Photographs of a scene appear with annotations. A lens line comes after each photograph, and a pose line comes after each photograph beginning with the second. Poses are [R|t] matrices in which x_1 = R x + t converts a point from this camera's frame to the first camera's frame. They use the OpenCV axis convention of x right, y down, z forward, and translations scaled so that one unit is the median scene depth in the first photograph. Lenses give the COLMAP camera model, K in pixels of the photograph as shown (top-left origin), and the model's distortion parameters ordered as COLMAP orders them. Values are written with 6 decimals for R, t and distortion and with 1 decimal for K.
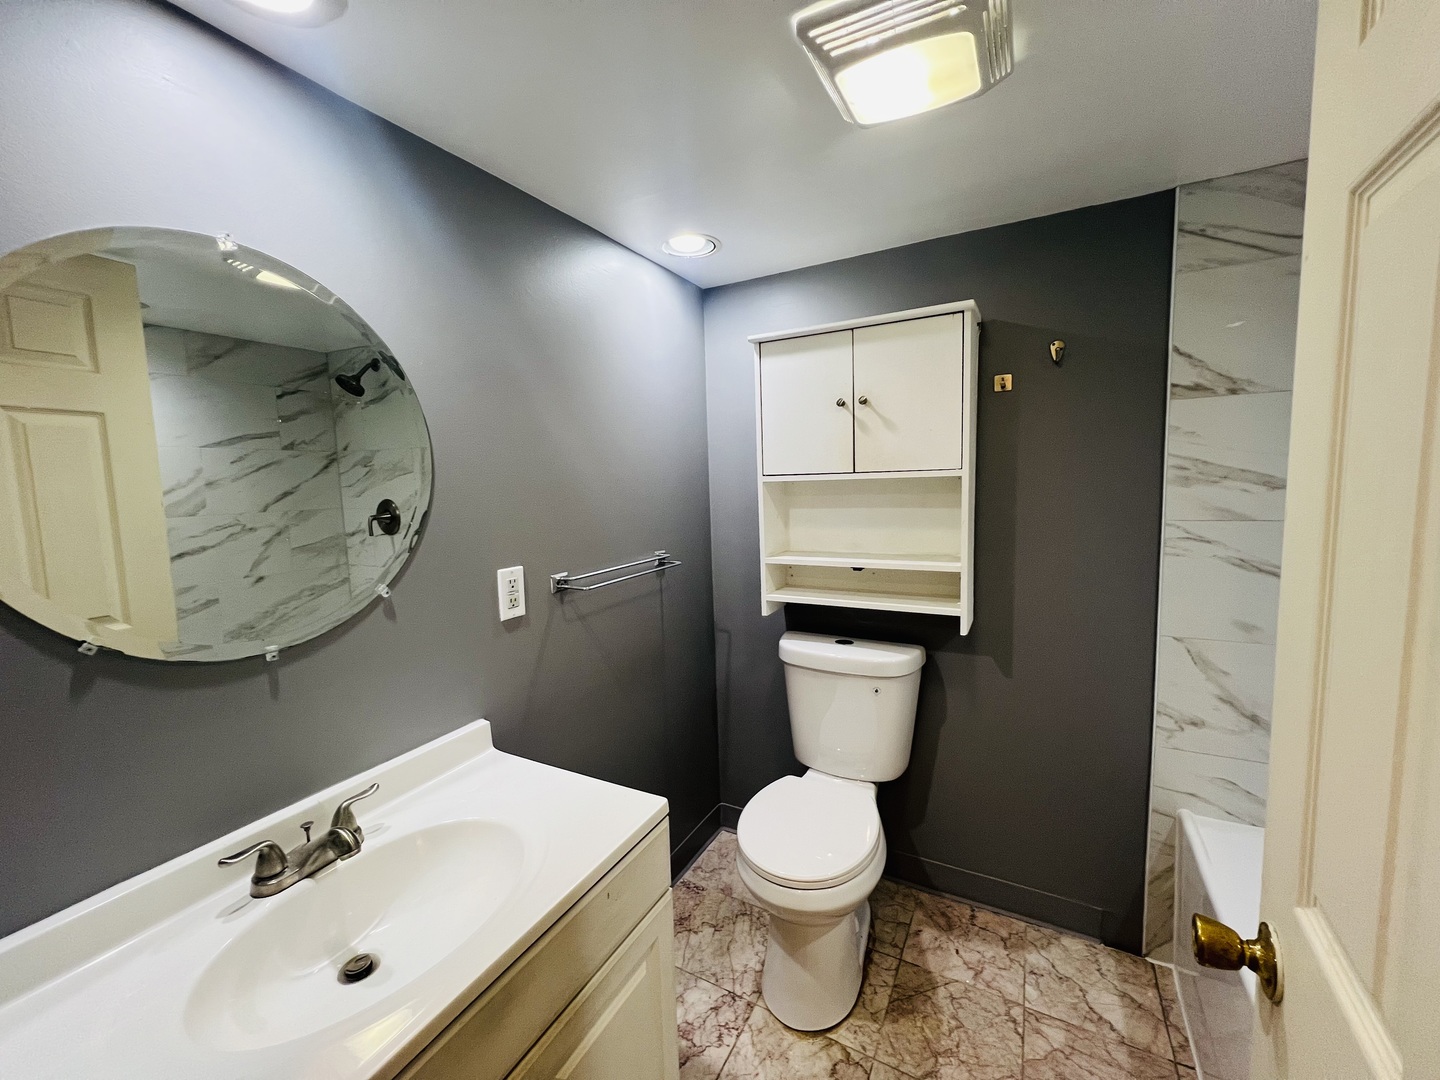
lens RADIAL K [[576.7, 0, 730.2], [0, 576.7, 538.6], [0, 0, 1]] dist [-0.001594, 0.000805]
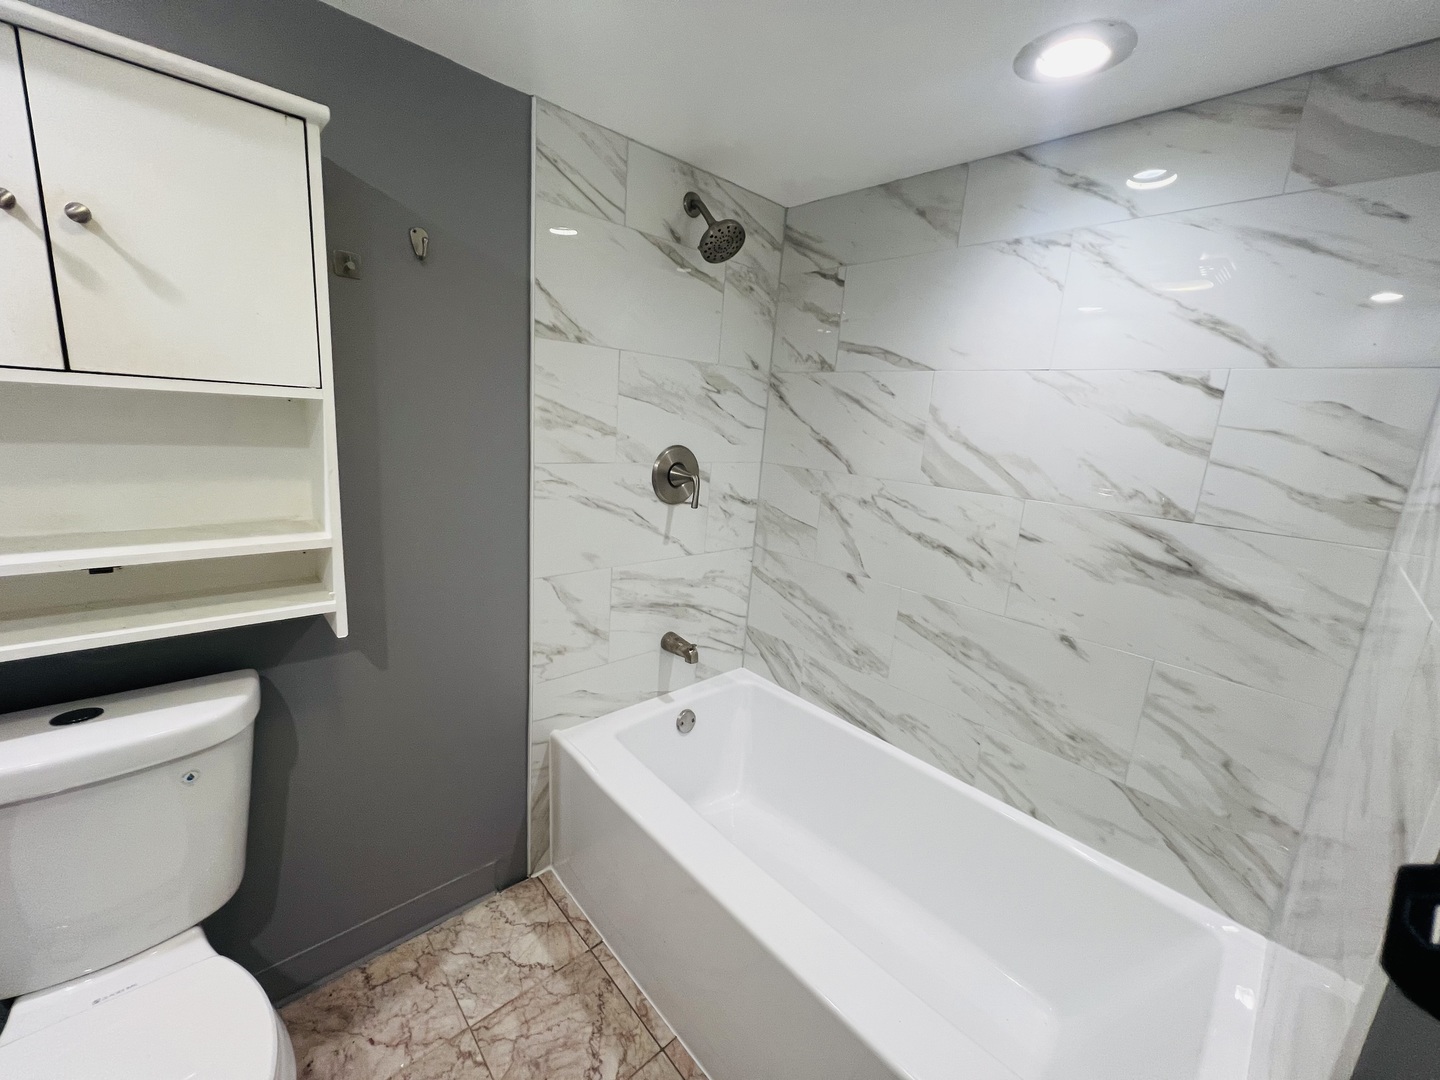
lens RADIAL K [[576.7, 0, 728.6], [0, 576.7, 538.0], [0, 0, 1]] dist [-0.001594, 0.000805]
pose [[0.329366, -0.142778, 0.933345, -0.067675], [0.013701, 0.989119, 0.146476, -0.043850], [-0.944103, -0.035456, 0.327738, 0.353444]]
